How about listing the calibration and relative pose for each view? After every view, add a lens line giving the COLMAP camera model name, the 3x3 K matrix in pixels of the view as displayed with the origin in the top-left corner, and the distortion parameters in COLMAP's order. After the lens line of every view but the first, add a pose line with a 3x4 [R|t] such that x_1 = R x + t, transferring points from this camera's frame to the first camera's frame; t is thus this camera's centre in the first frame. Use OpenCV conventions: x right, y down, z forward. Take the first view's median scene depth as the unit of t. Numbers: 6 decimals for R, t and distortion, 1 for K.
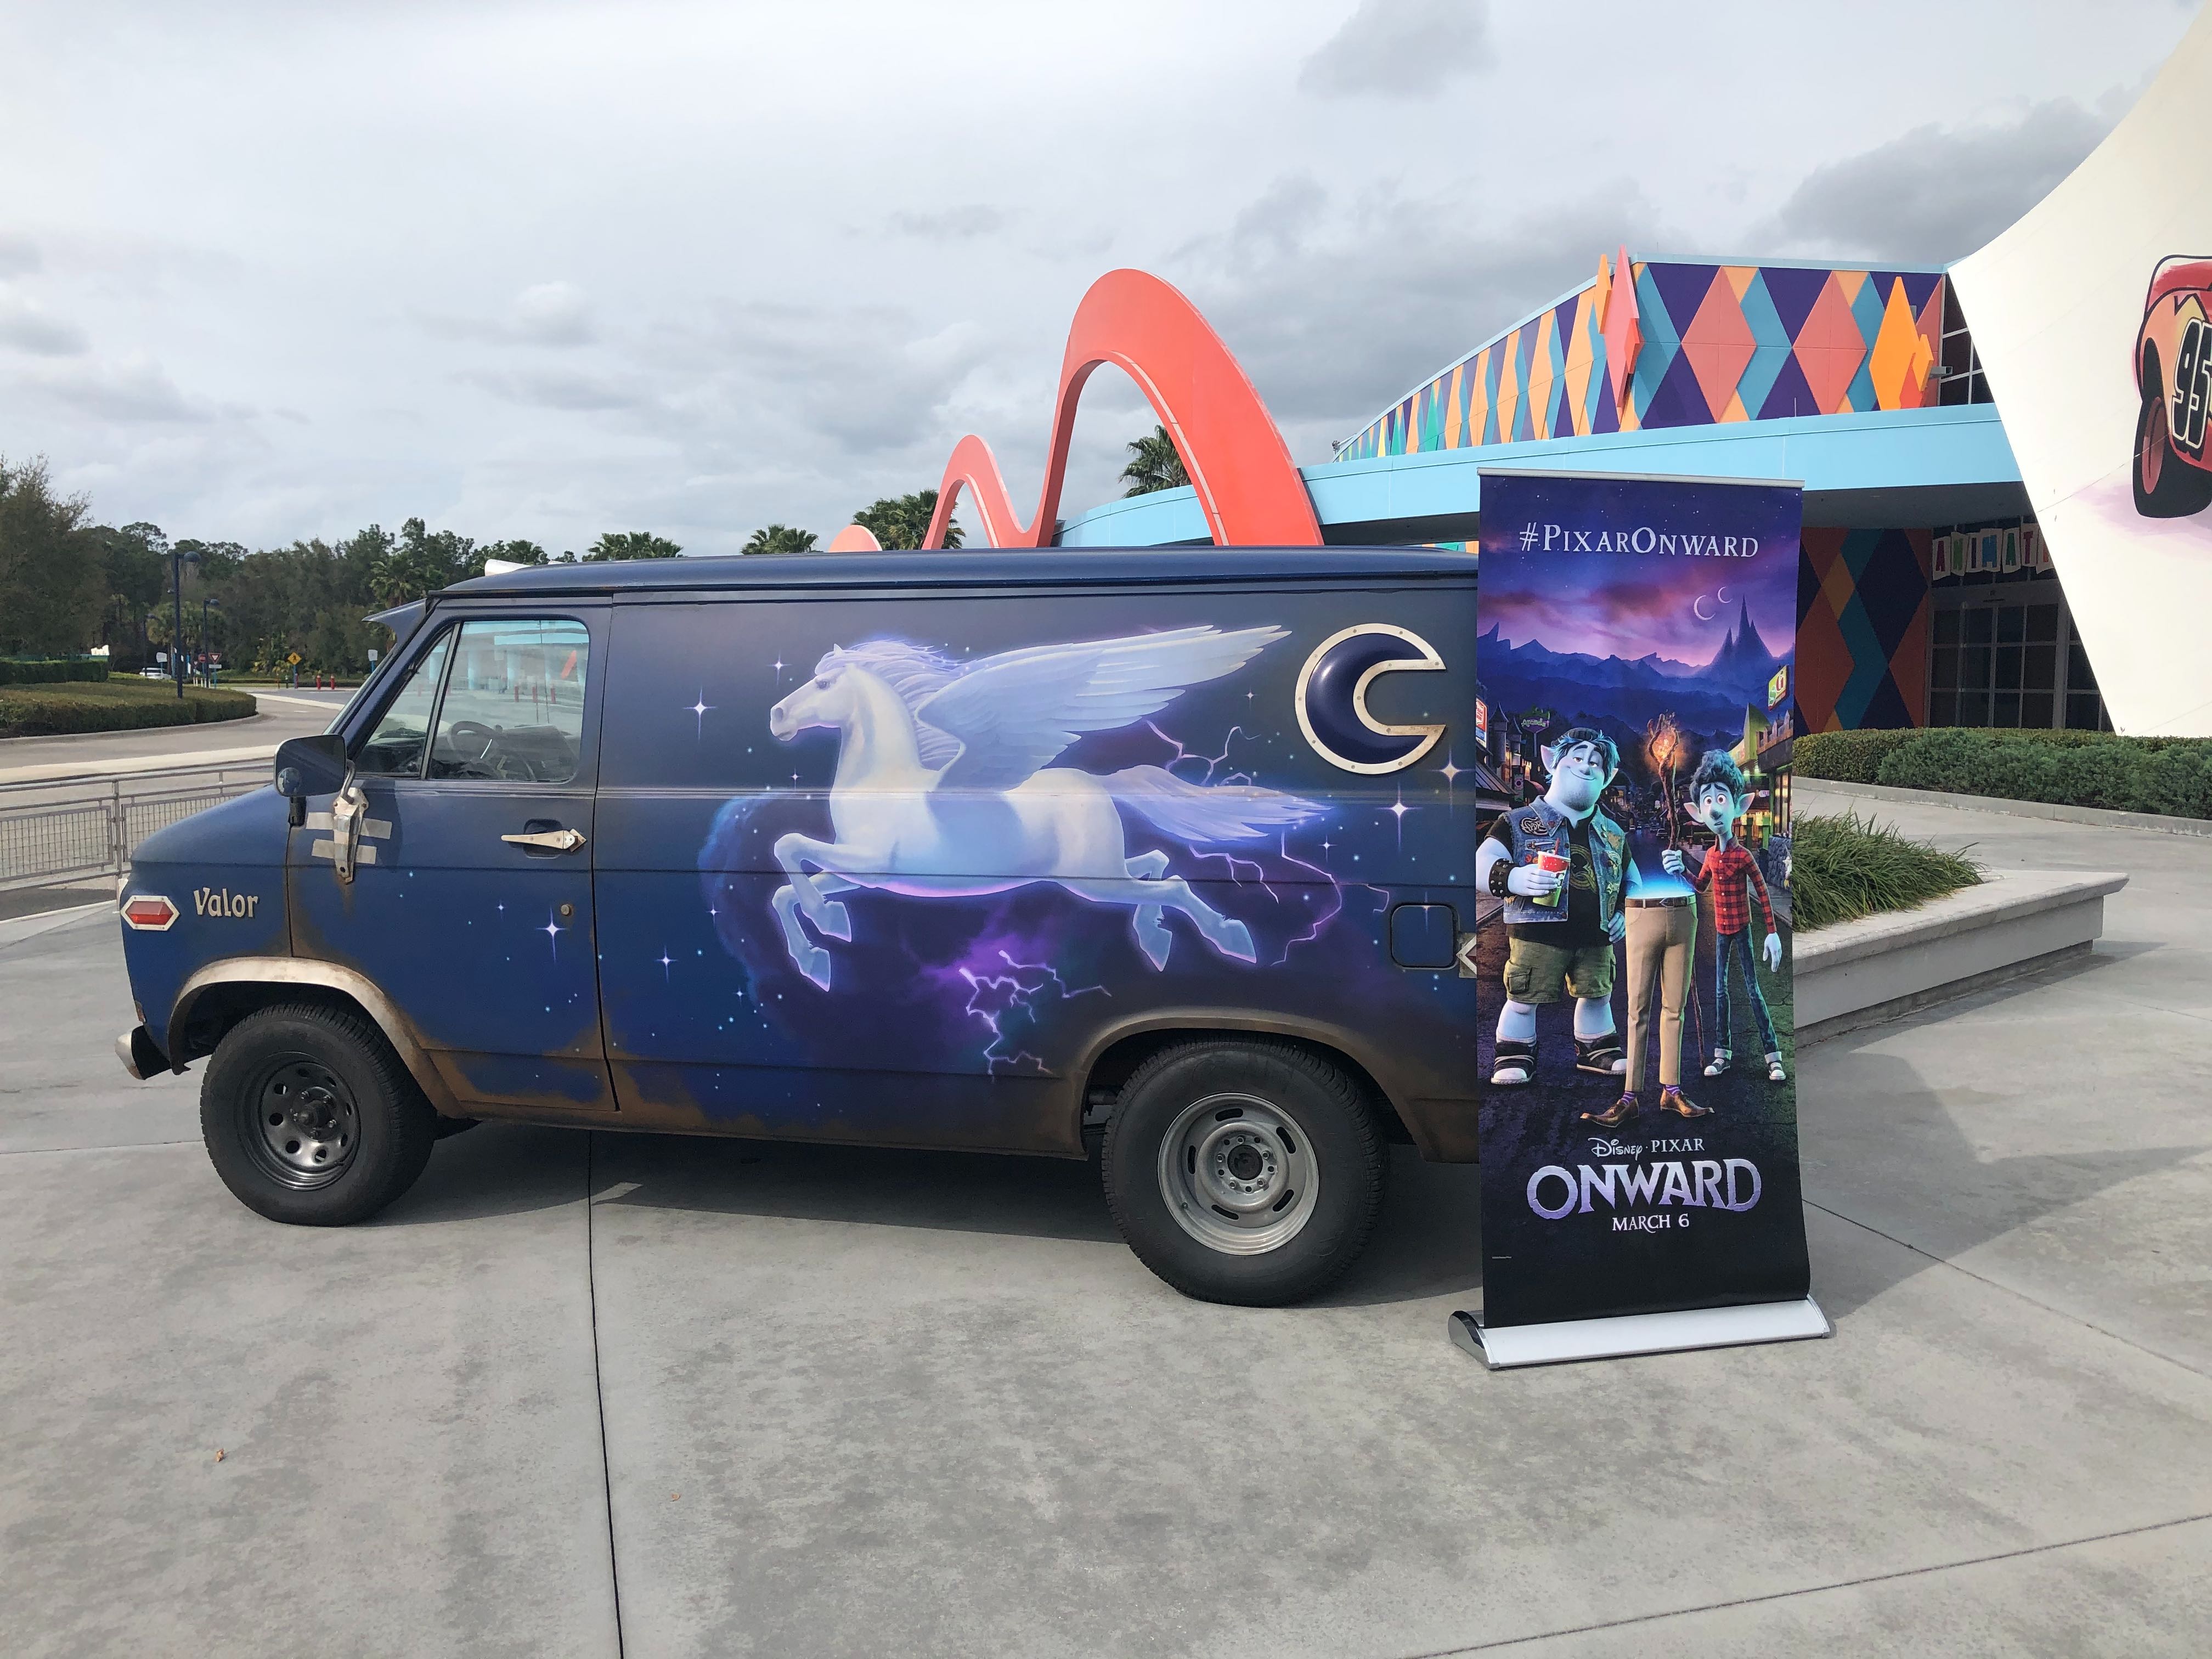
lens RADIAL K [[1830.4, 0, 1109.8], [0, 1830.4, 785.1], [0, 0, 1]] dist [0.018383, -0.005893]
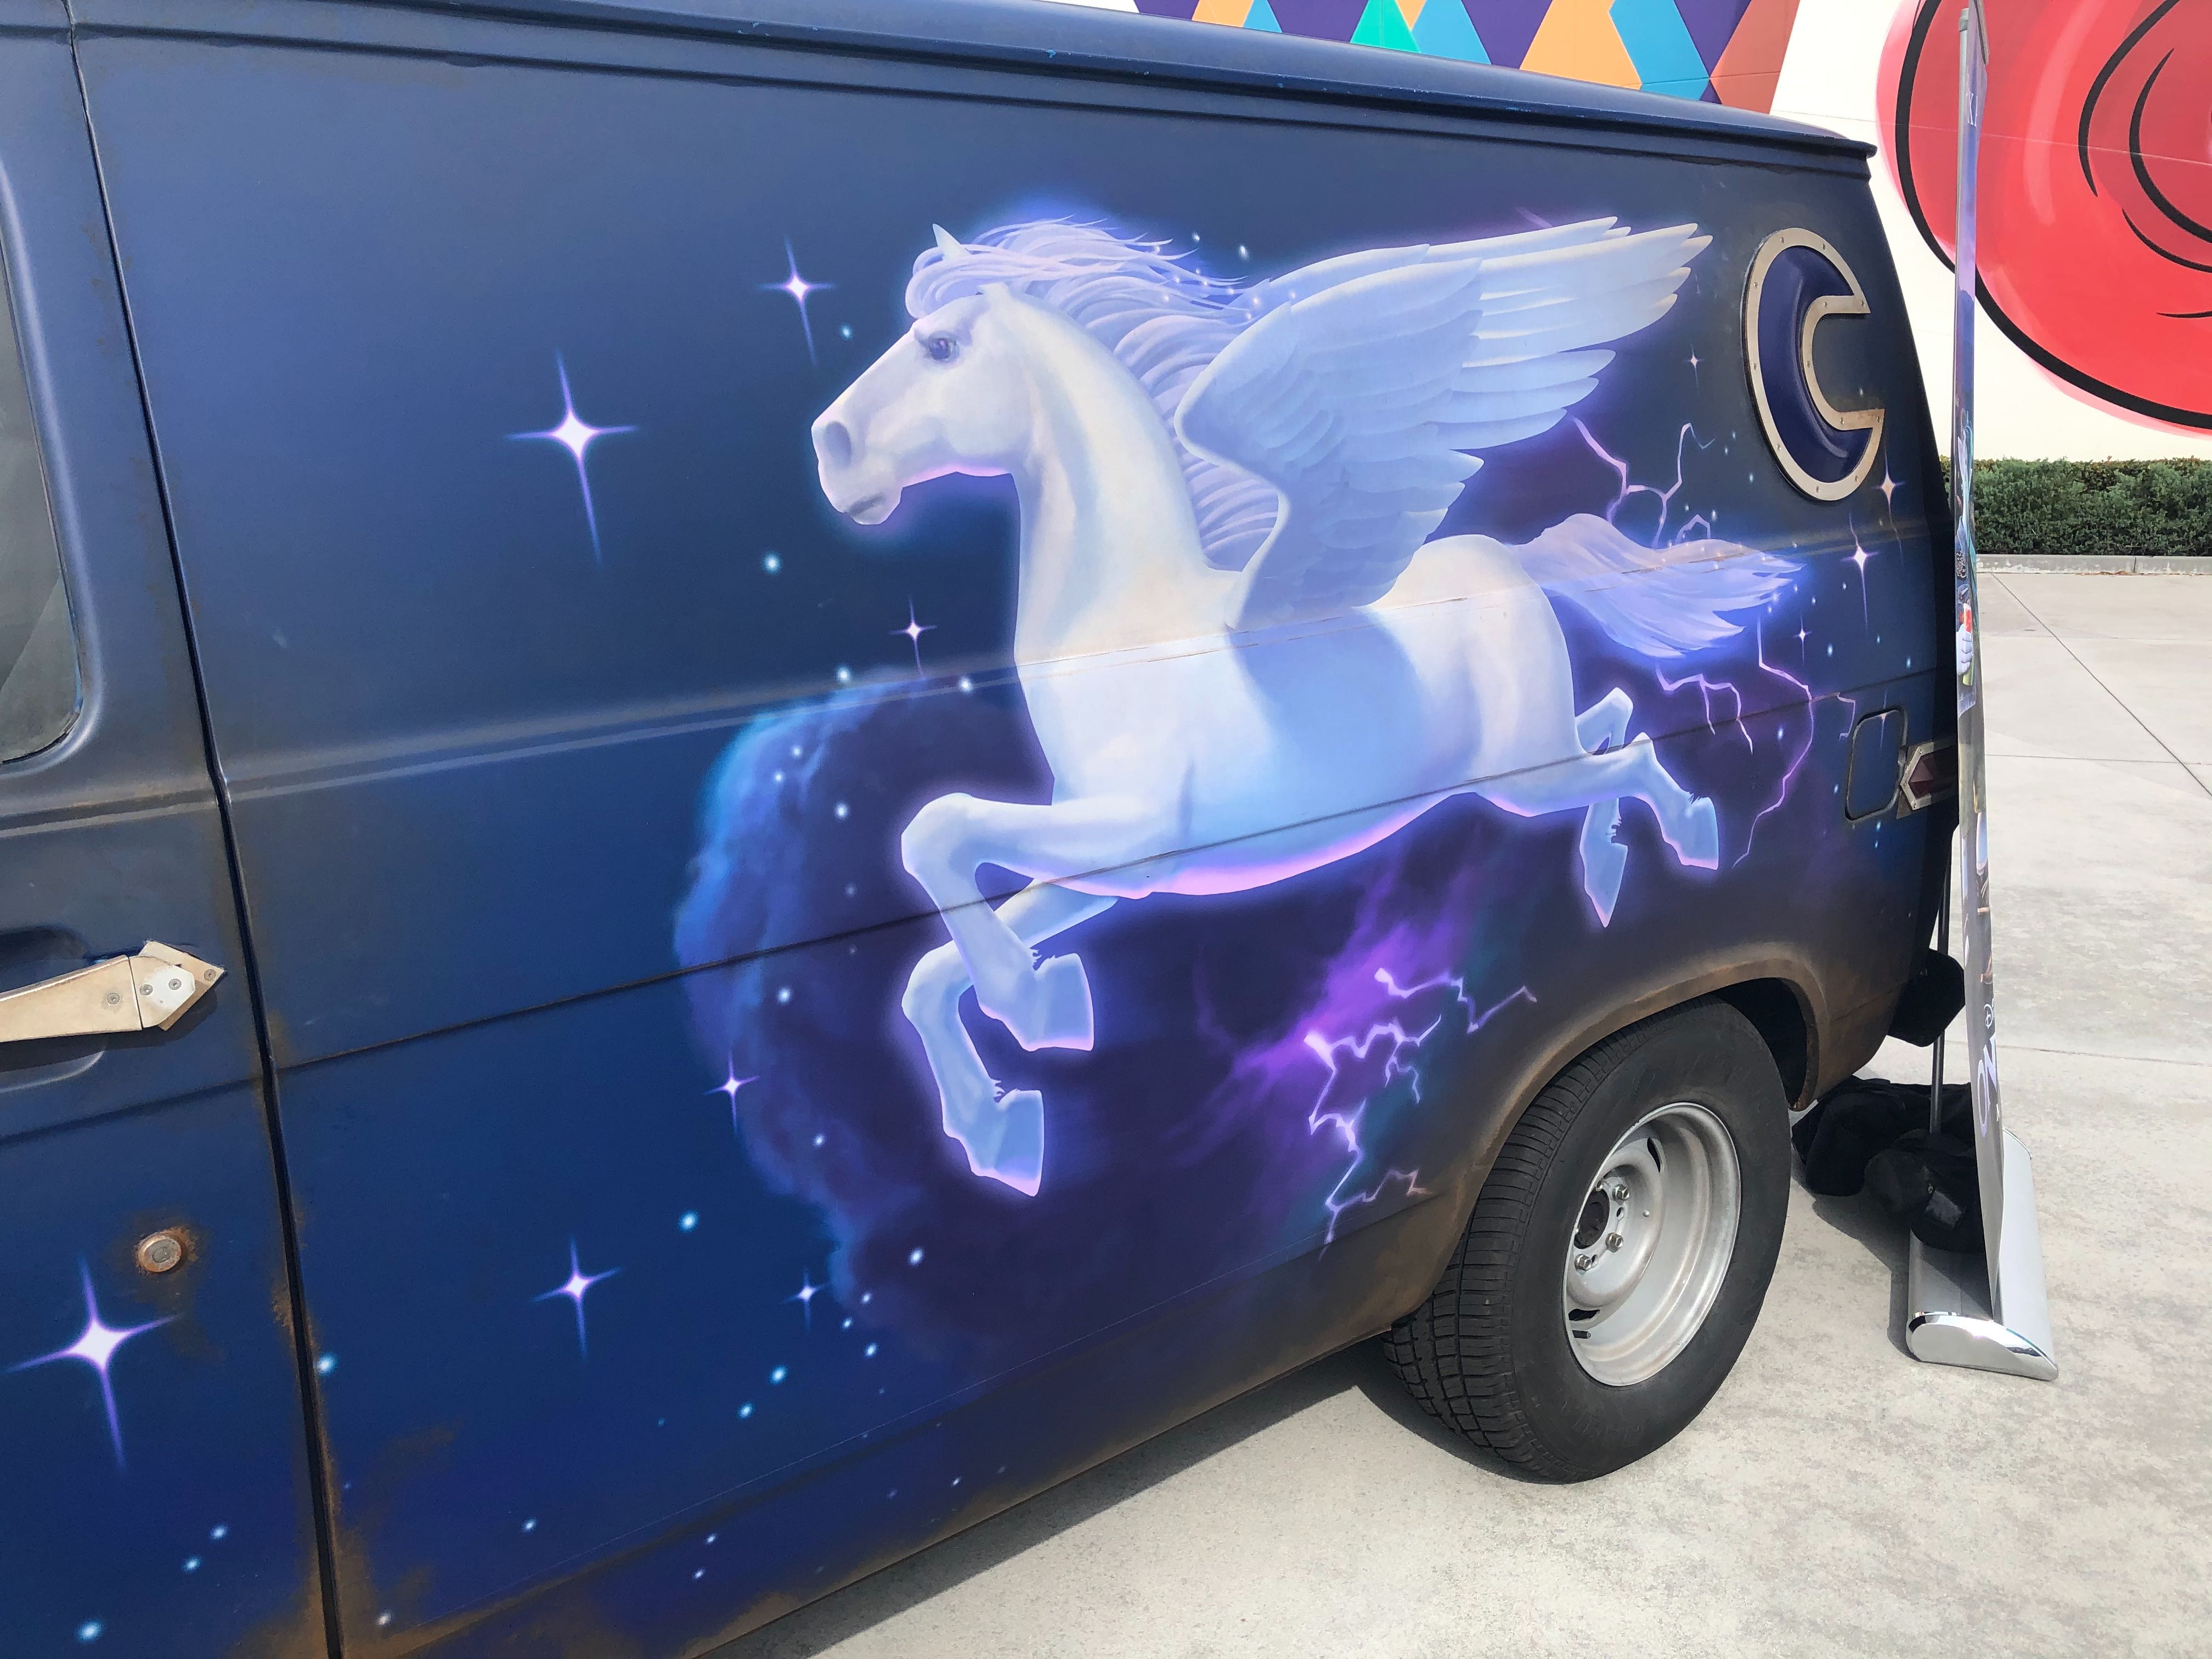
lens RADIAL K [[1861.1, 0, 1082.5], [0, 1861.1, 831.0], [0, 0, 1]] dist [0.037014, -0.053977]
pose [[0.594258, -0.200411, 0.778905, -0.435635], [0.074756, 0.978028, 0.194610, -0.033285], [-0.800792, -0.057421, 0.596183, 0.783399]]
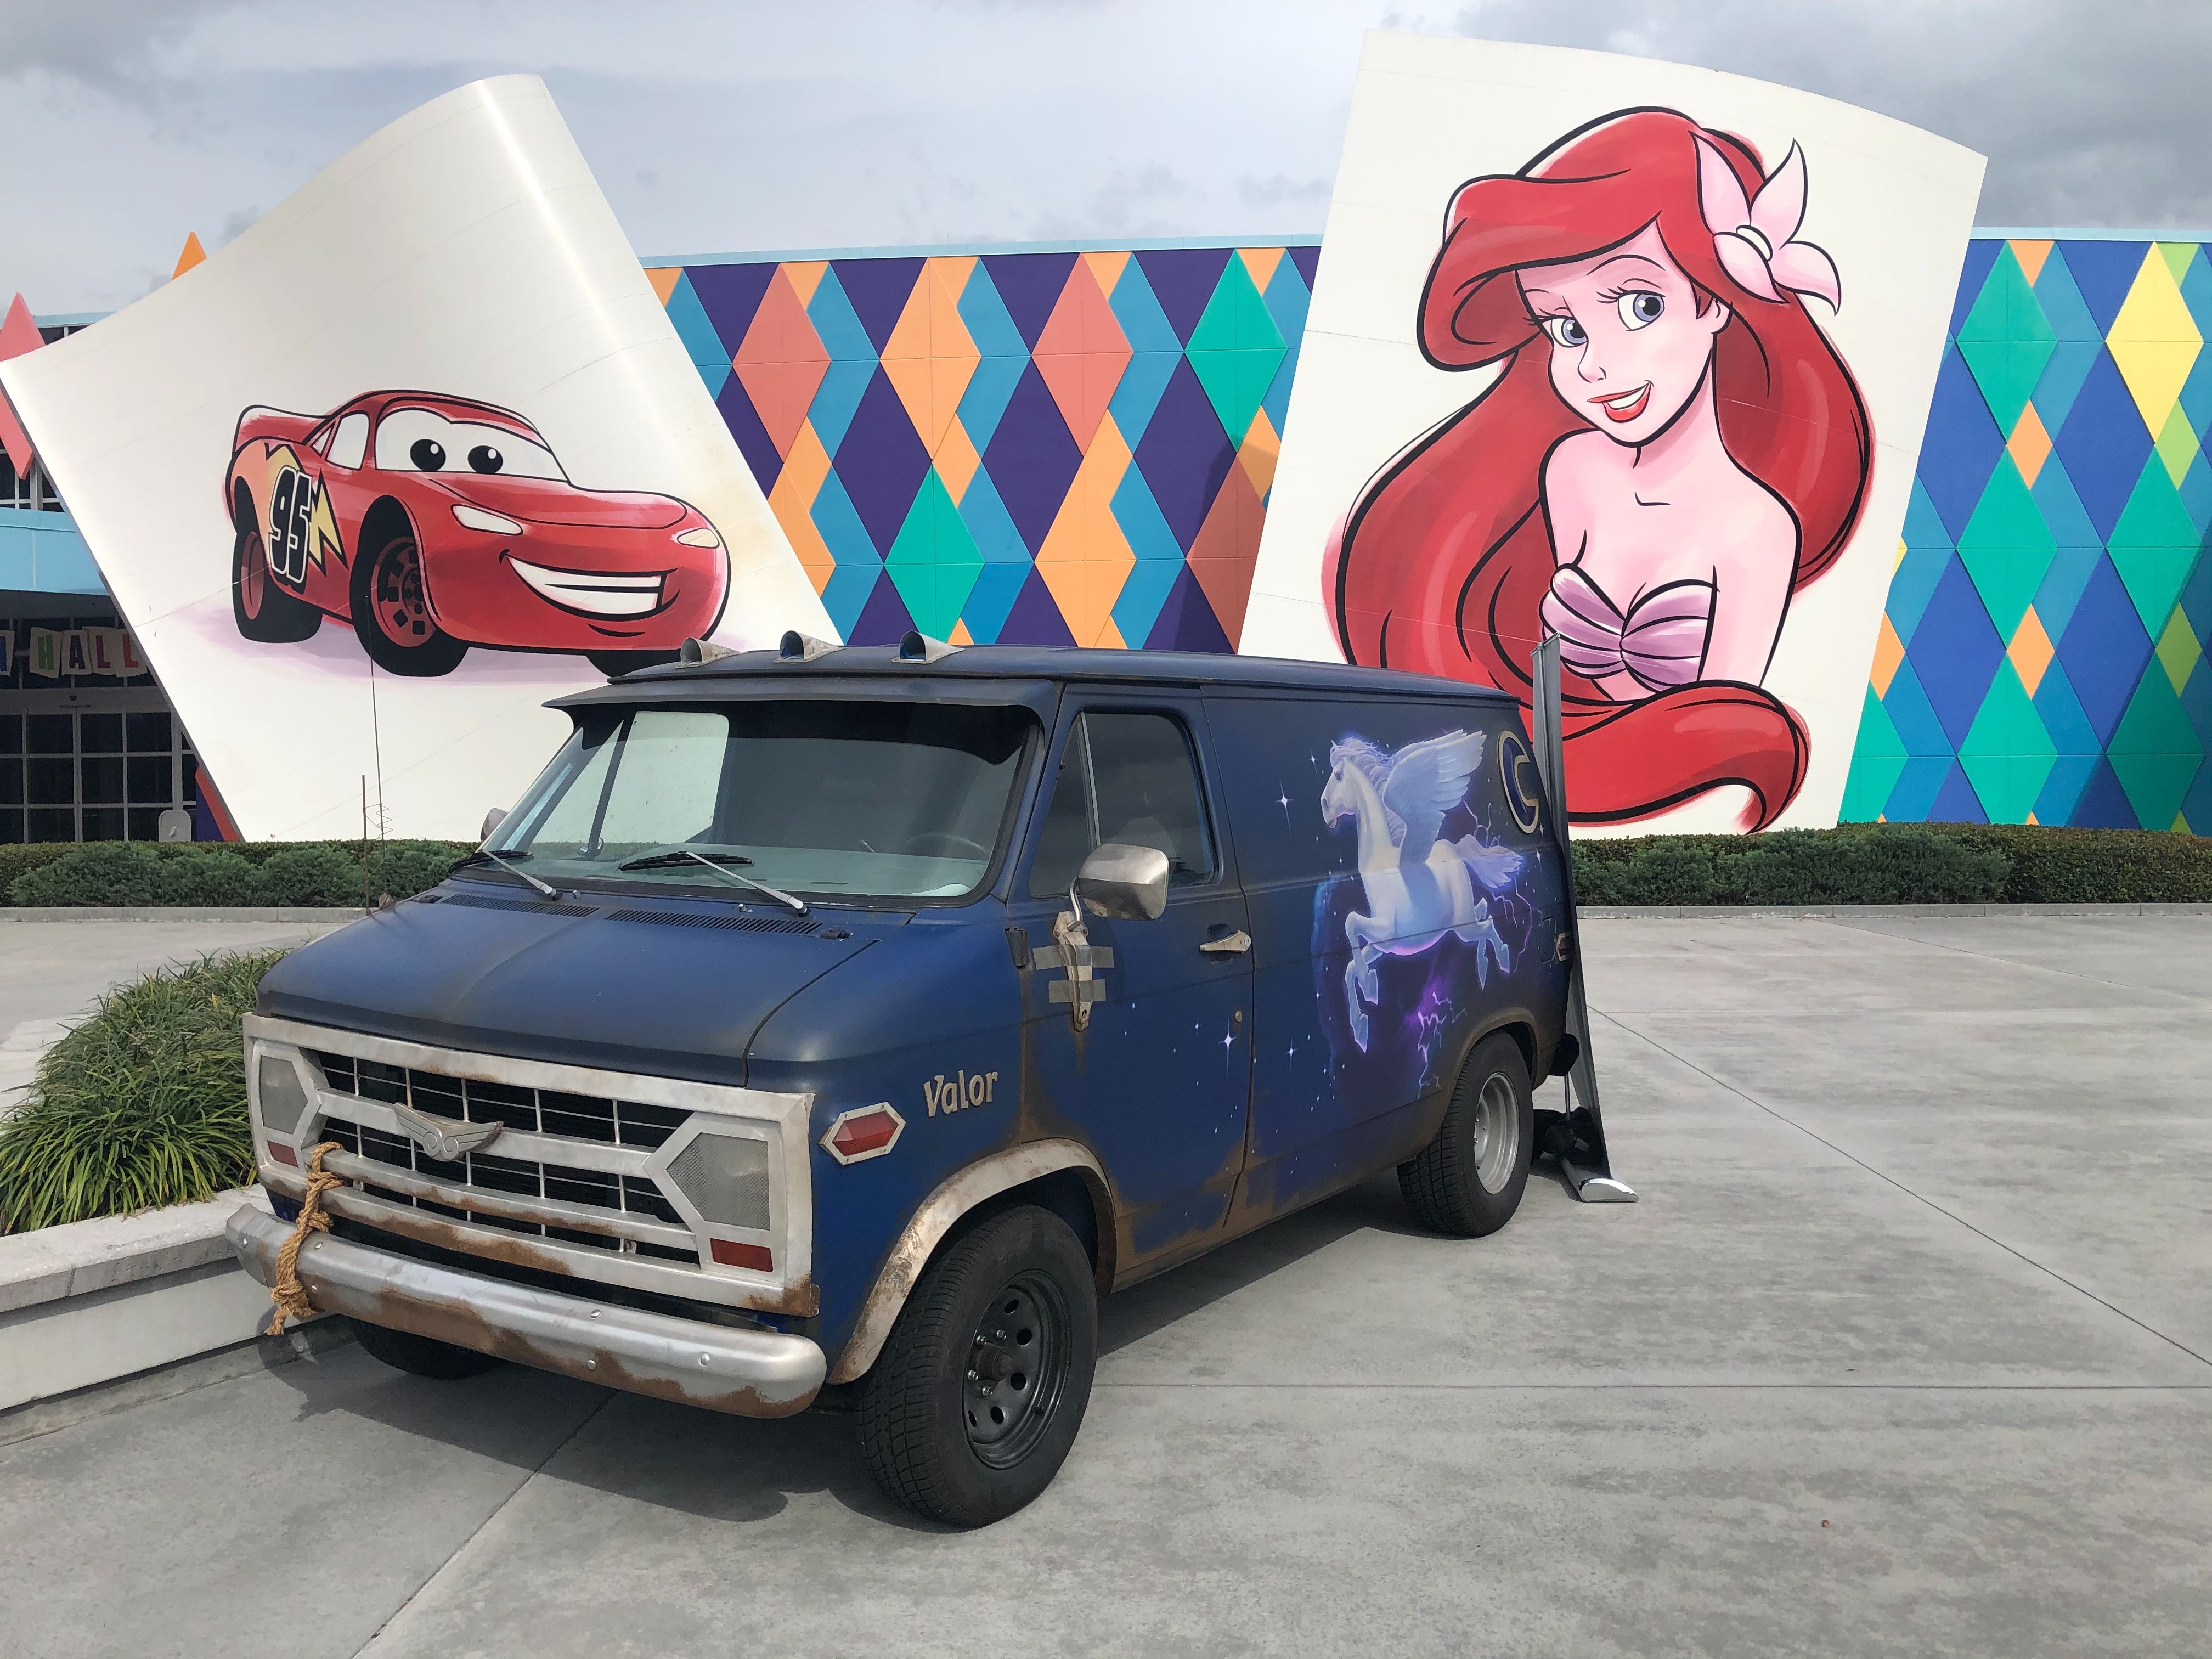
lens RADIAL K [[1821.8, 0, 1104.9], [0, 1821.8, 809.8], [0, 0, 1]] dist [0.007142, 0.003676]
pose [[0.321628, -0.021350, 0.946625, -1.256297], [0.069441, 0.997585, -0.001094, -0.043612], [-0.944316, 0.066087, 0.322334, 0.797884]]
